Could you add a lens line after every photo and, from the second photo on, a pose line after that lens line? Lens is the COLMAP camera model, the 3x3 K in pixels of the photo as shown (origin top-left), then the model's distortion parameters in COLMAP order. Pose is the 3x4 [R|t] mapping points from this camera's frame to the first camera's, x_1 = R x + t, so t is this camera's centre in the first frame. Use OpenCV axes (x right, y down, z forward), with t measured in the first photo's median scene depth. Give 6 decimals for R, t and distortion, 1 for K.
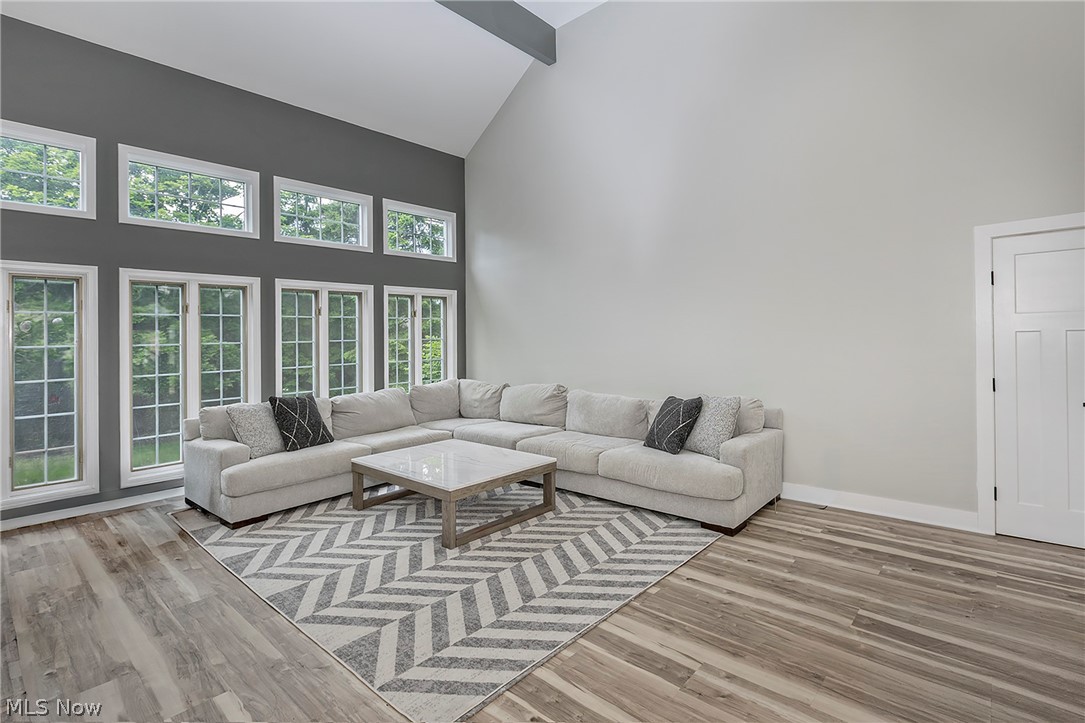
lens RADIAL K [[506.8, 0, 536.4], [0, 506.8, 320.5], [0, 0, 1]] dist [0.017070, -0.005364]
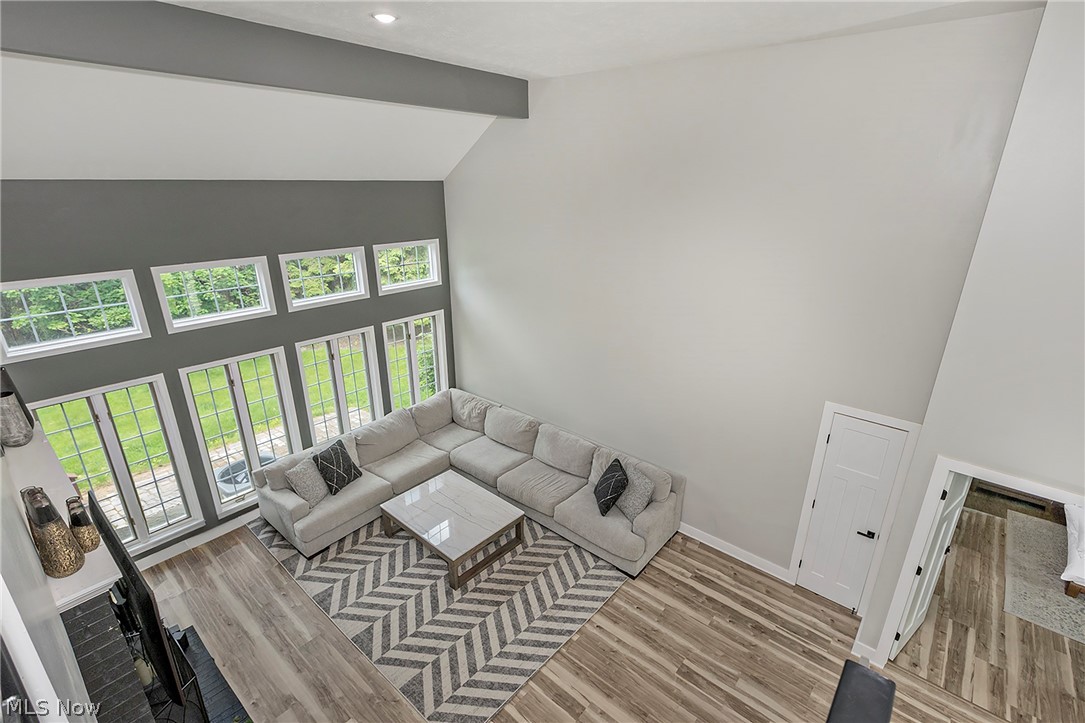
lens RADIAL K [[506.8, 0, 526.4], [0, 506.8, 354.3], [0, 0, 1]] dist [0.017070, -0.005364]
pose [[0.999957, -0.002329, 0.008999, 0.045391], [-0.000948, 0.937515, 0.347944, -0.904318], [-0.009247, -0.347938, 0.937472, -0.266195]]
